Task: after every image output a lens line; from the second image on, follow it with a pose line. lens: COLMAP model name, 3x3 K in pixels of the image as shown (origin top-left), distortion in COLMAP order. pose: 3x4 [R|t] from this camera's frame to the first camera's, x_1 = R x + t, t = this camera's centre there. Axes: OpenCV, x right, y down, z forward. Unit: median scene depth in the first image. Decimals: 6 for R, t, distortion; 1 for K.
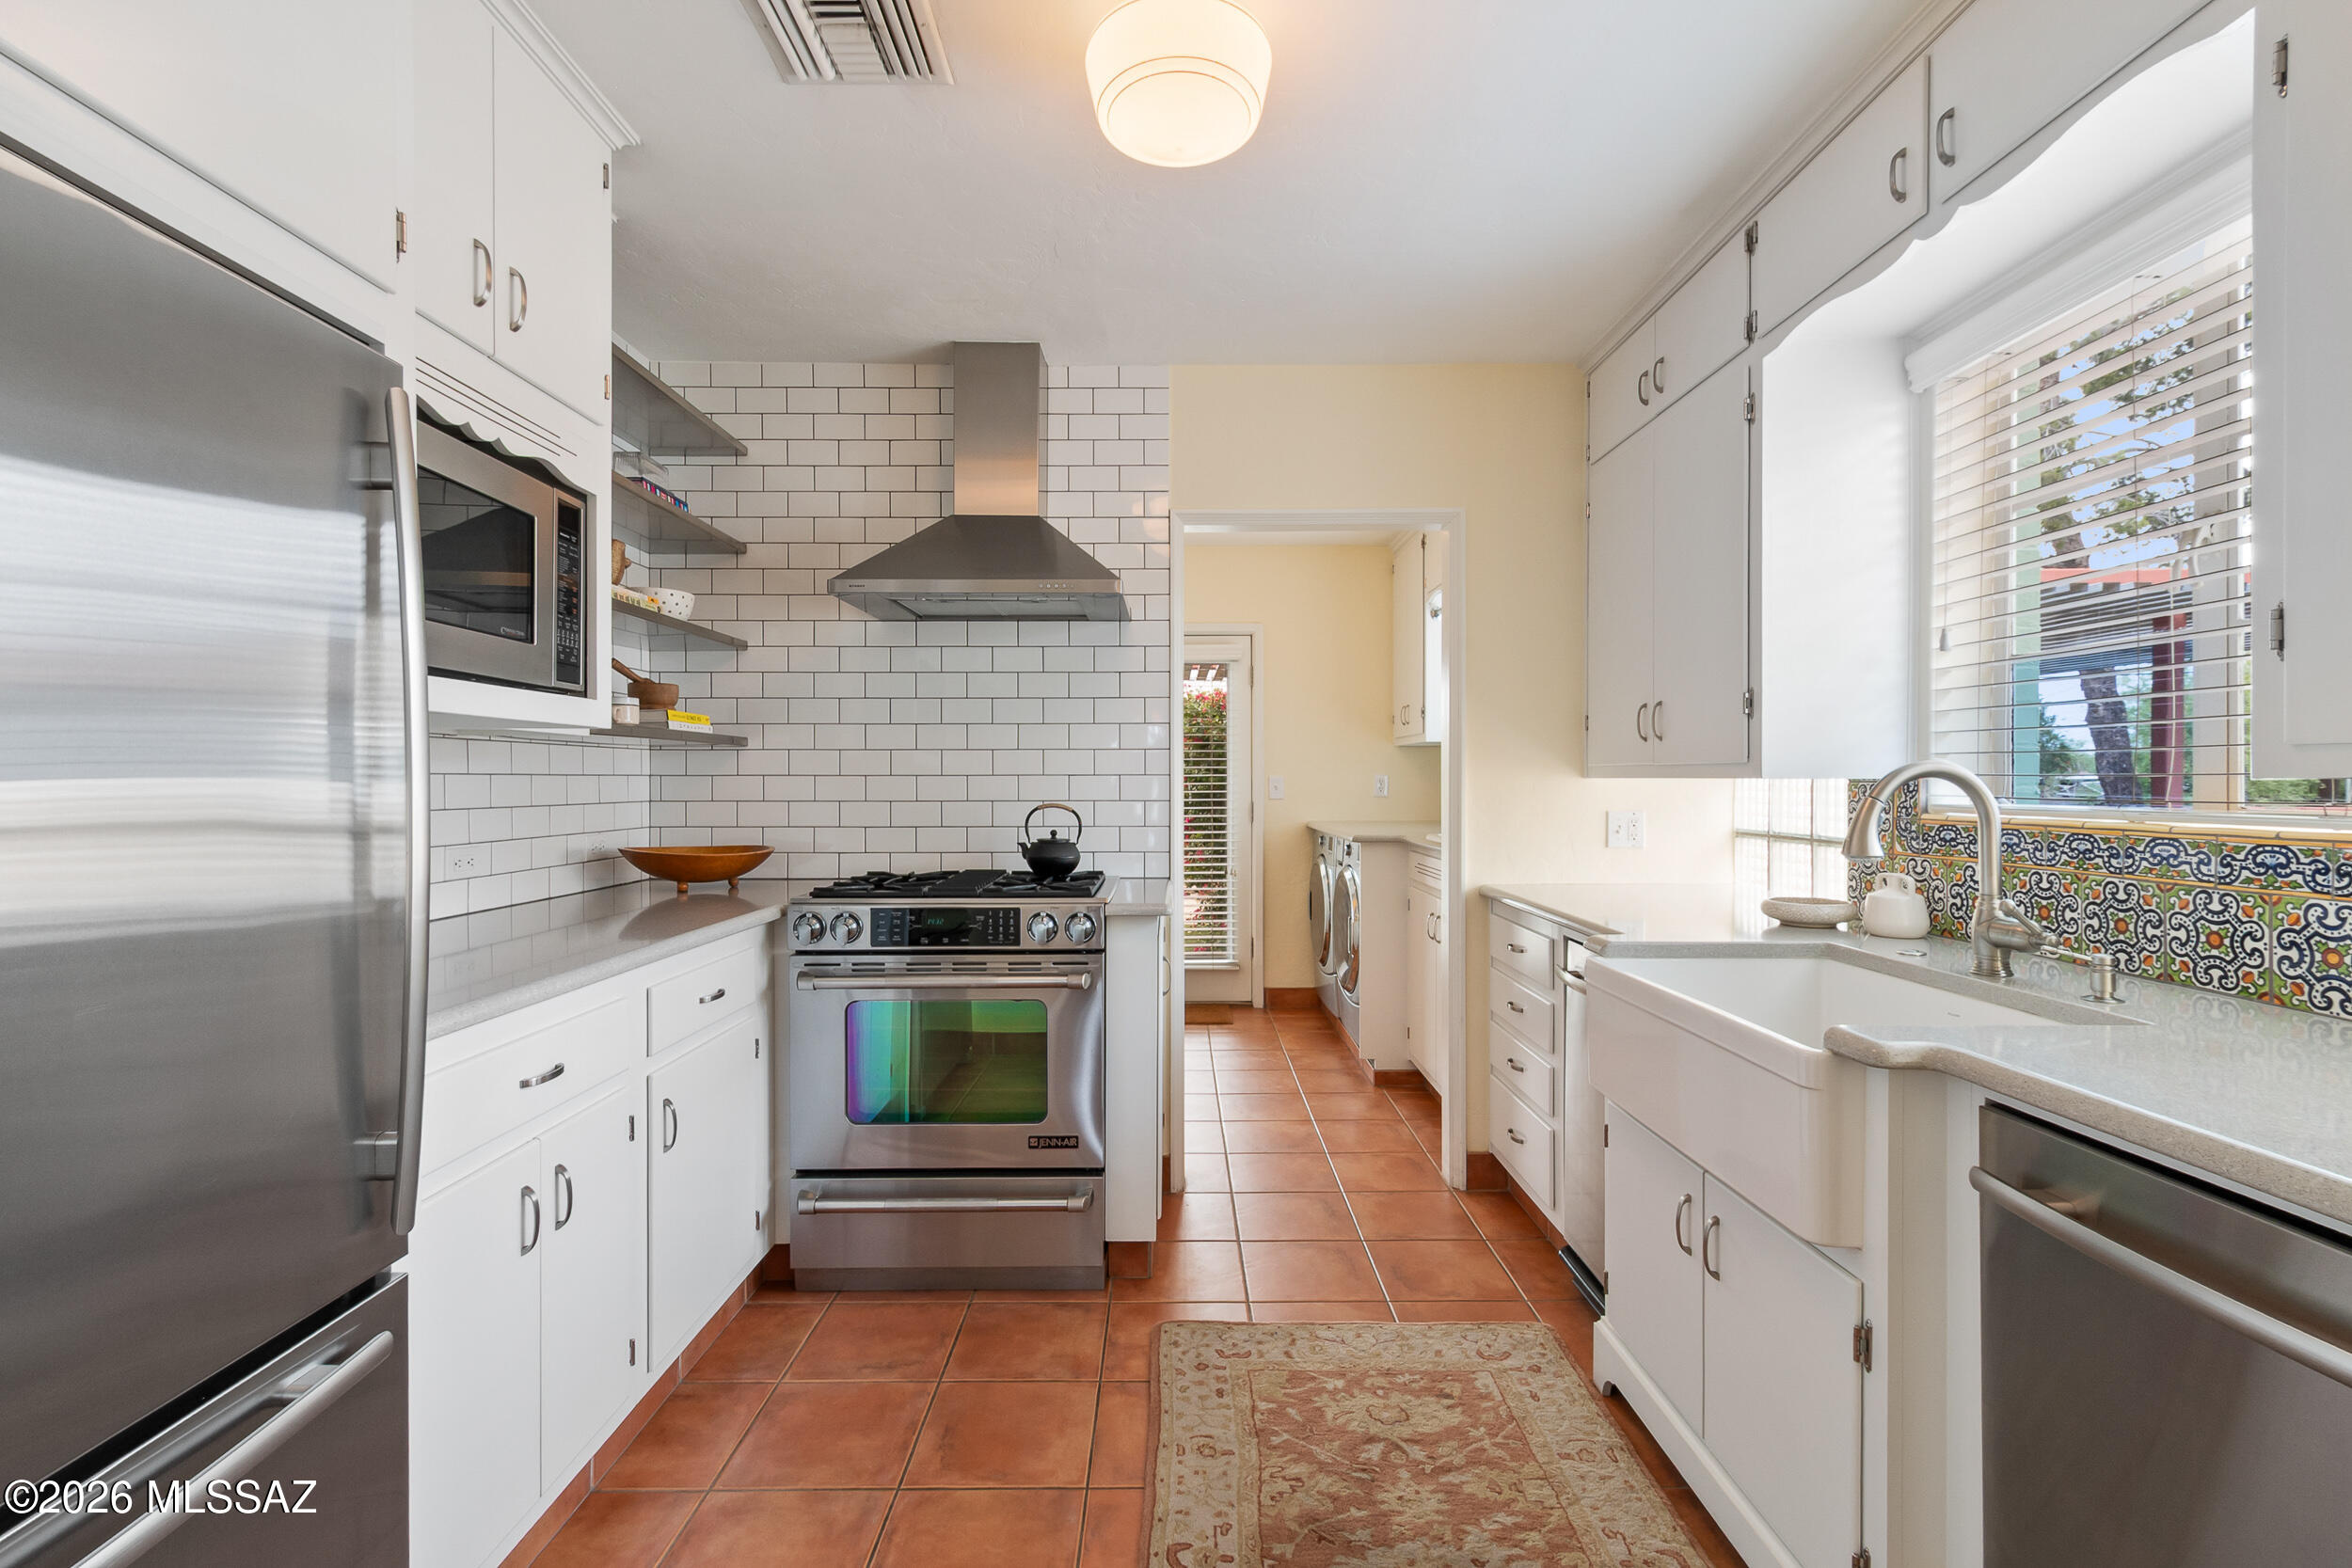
lens RADIAL K [[1043.8, 0, 1176.0], [0, 1043.8, 784.0], [0, 0, 1]] dist [0.000845, -0.000271]
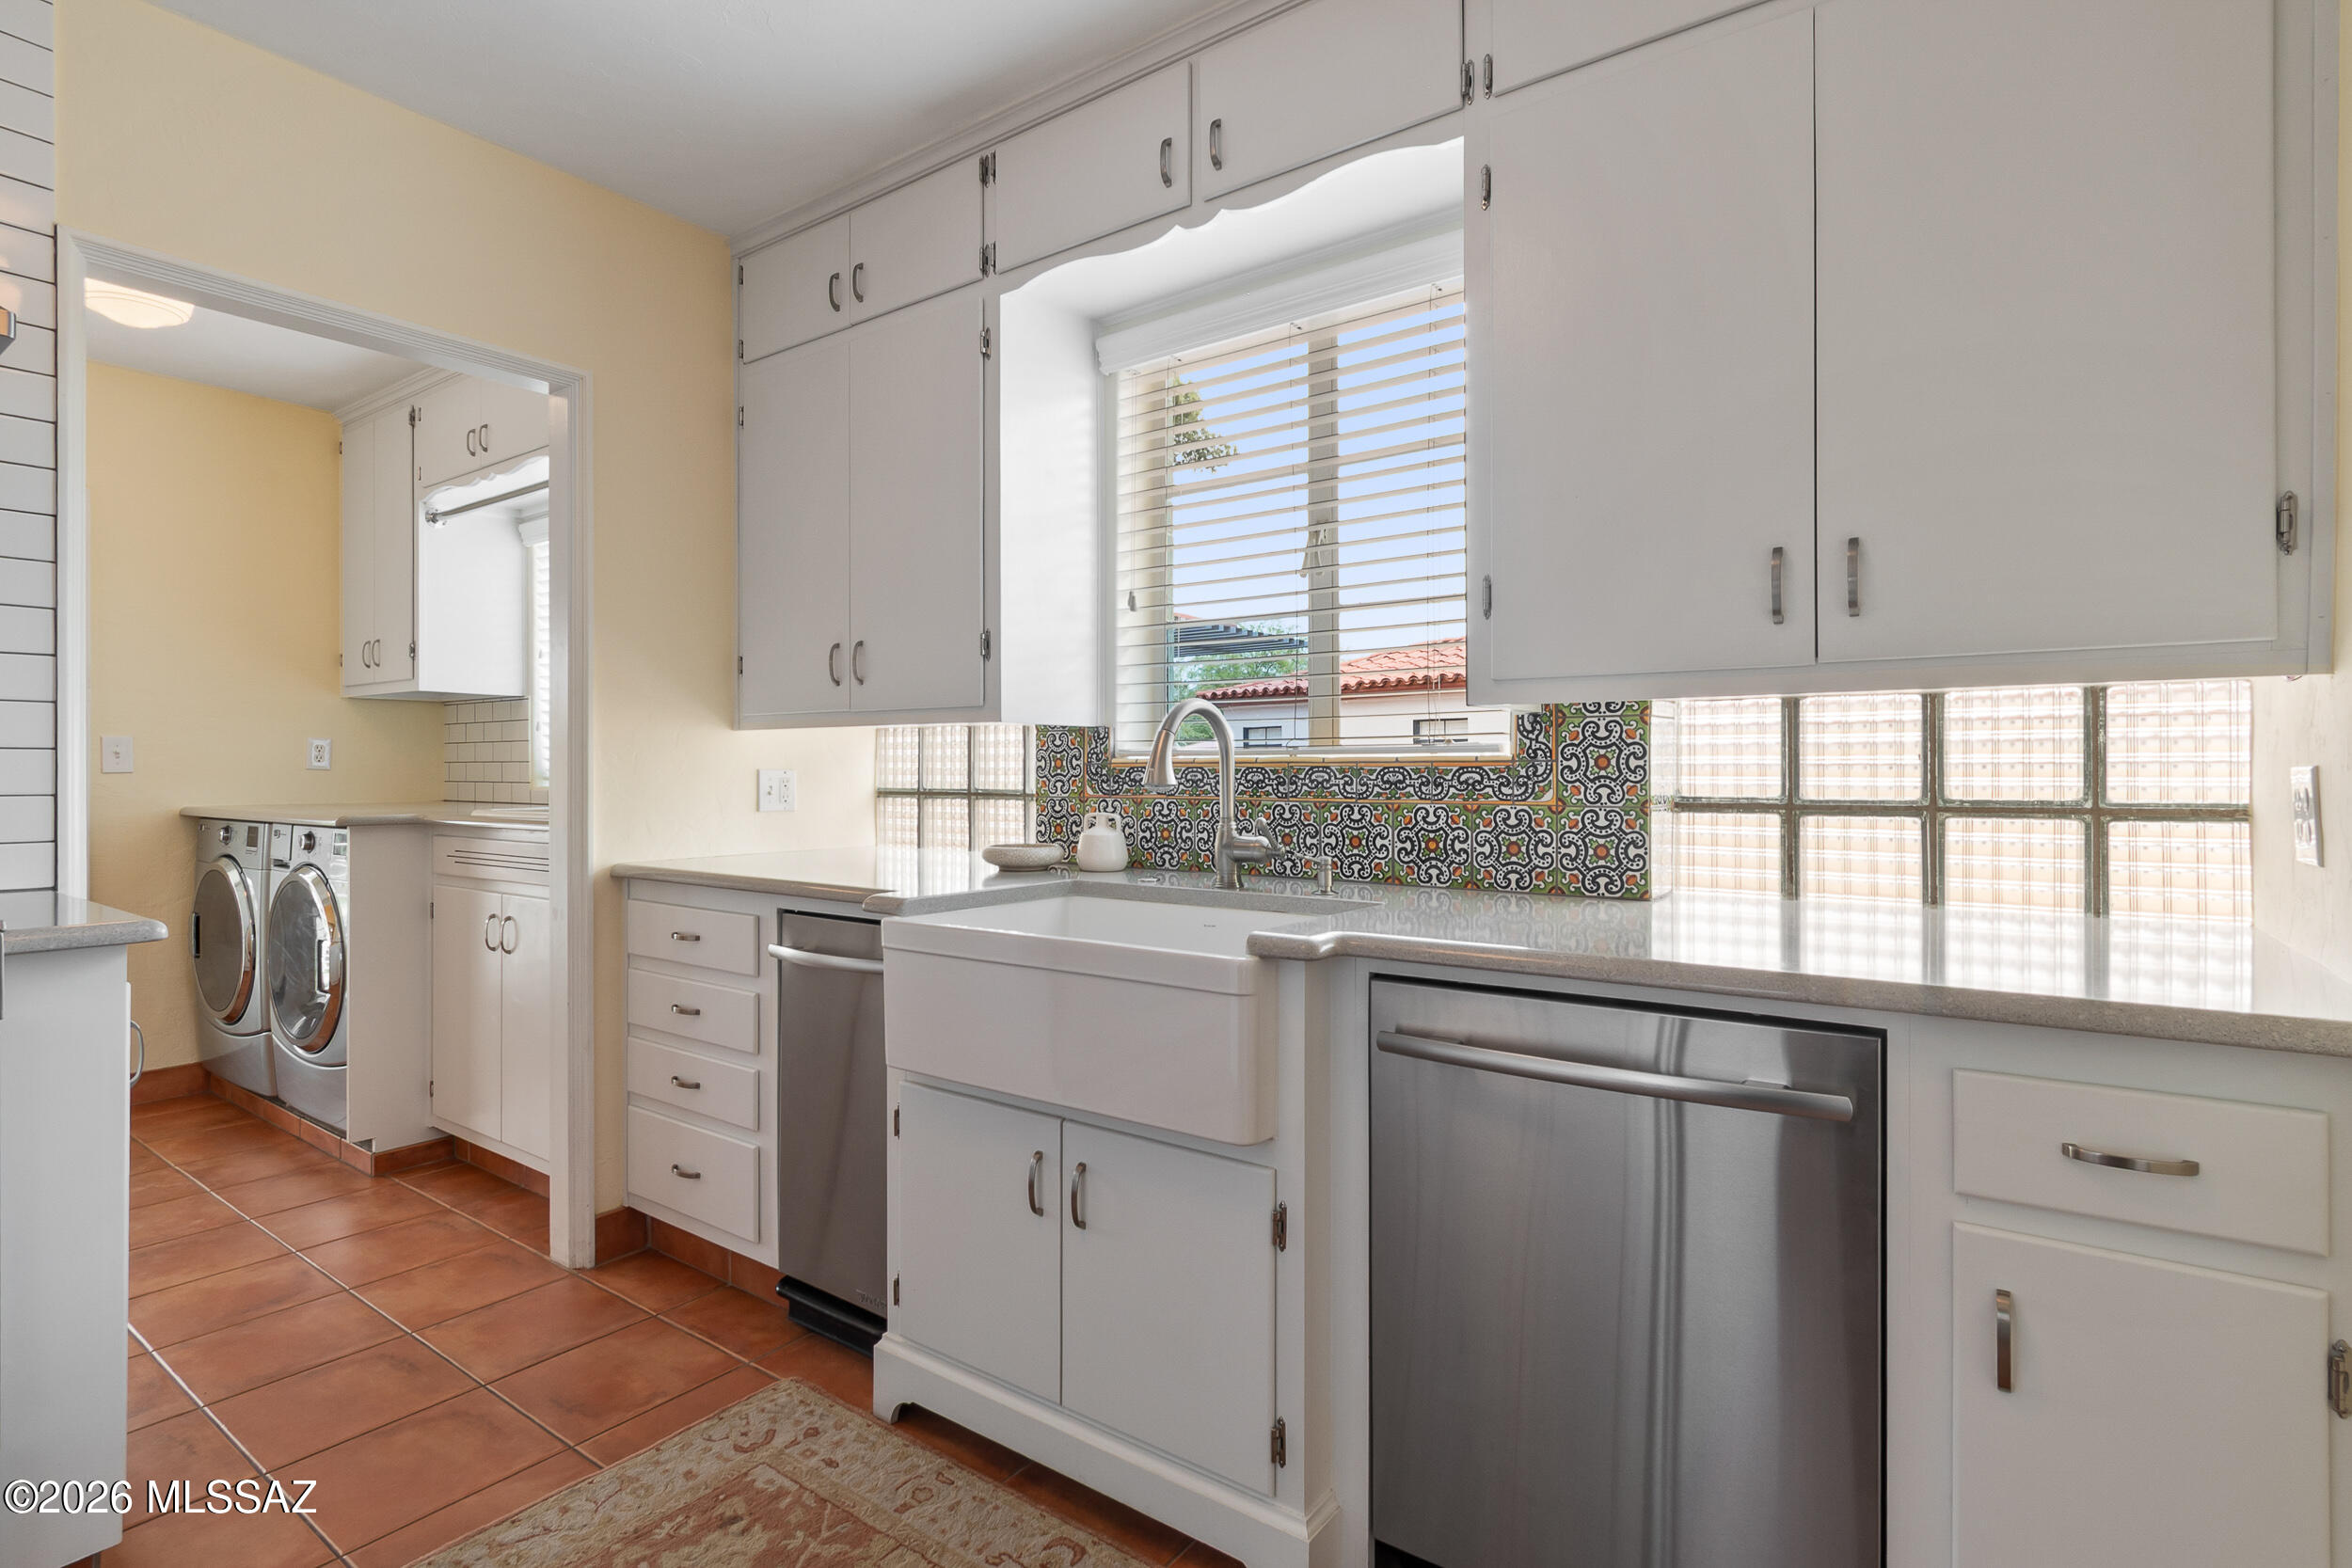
lens RADIAL K [[1129.5, 0, 1183.8], [0, 1129.5, 769.9], [0, 0, 1]] dist [0.003187, -0.001999]
pose [[0.587805, 0.003301, 0.808996, -0.205212], [0.001586, 0.999985, -0.005233, 0.047882], [-0.809001, 0.004359, 0.587791, 0.246728]]
